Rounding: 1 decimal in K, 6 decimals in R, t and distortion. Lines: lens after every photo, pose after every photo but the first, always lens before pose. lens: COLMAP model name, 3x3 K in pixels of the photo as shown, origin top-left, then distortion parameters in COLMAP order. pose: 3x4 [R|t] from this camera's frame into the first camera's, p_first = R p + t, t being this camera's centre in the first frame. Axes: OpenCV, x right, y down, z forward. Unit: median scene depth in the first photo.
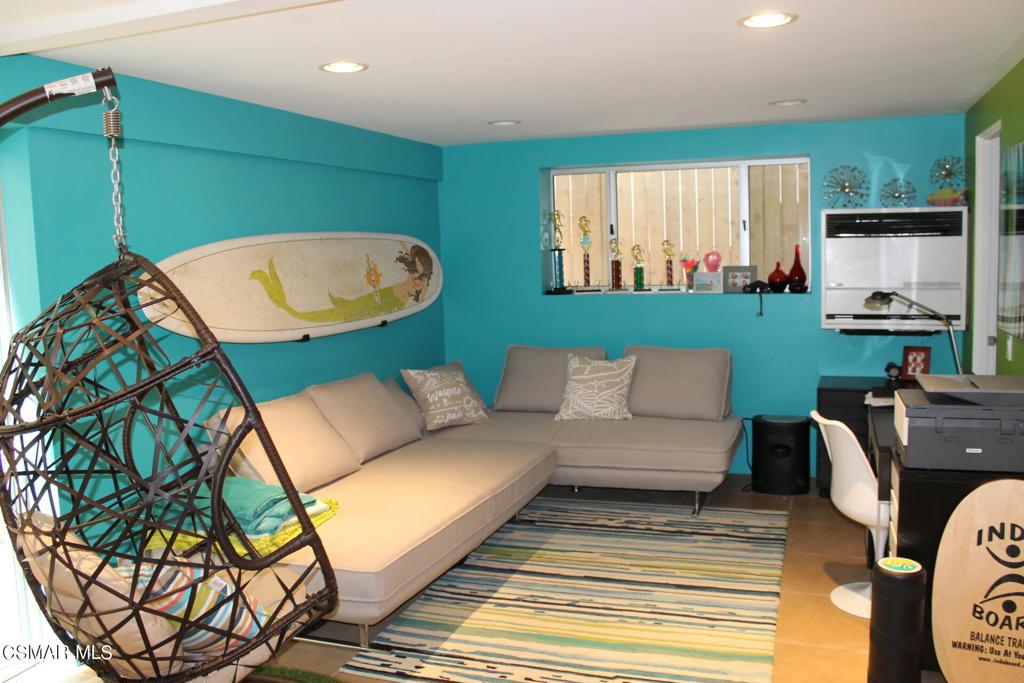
lens RADIAL K [[865.7, 0, 511.5], [0, 865.7, 345.2], [0, 0, 1]] dist [-0.164553, 0.133158]
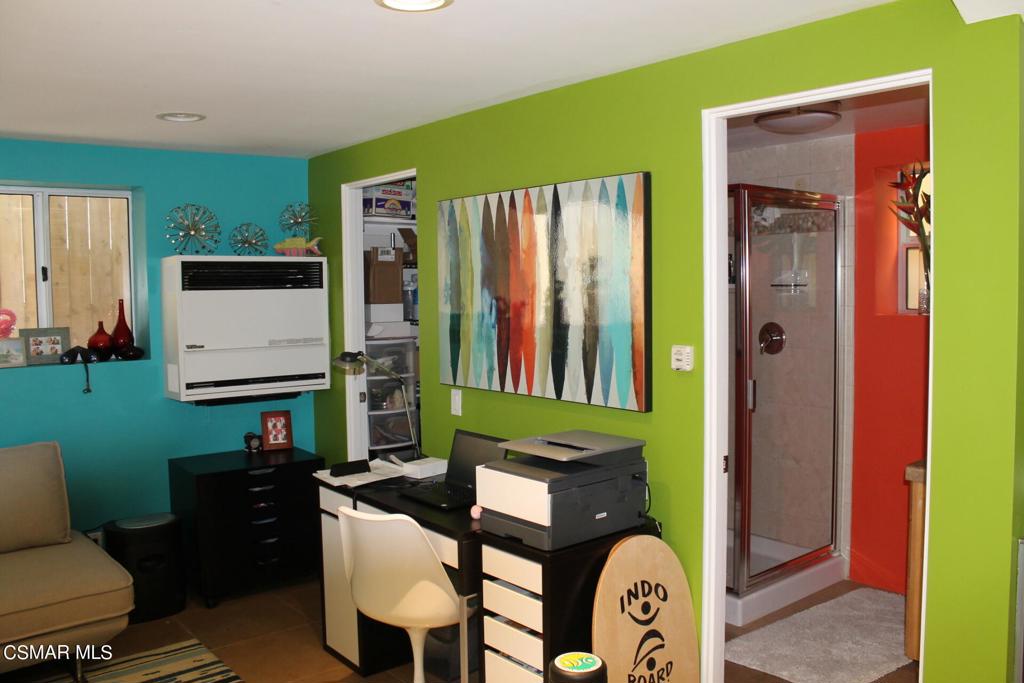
lens RADIAL K [[865.7, 0, 513.0], [0, 865.7, 334.7], [0, 0, 1]] dist [-0.164553, 0.133158]
pose [[0.499277, -0.028405, 0.865977, -0.181634], [0.096100, 0.995111, -0.022766, -0.035488], [-0.861097, 0.094587, 0.499566, 0.326465]]
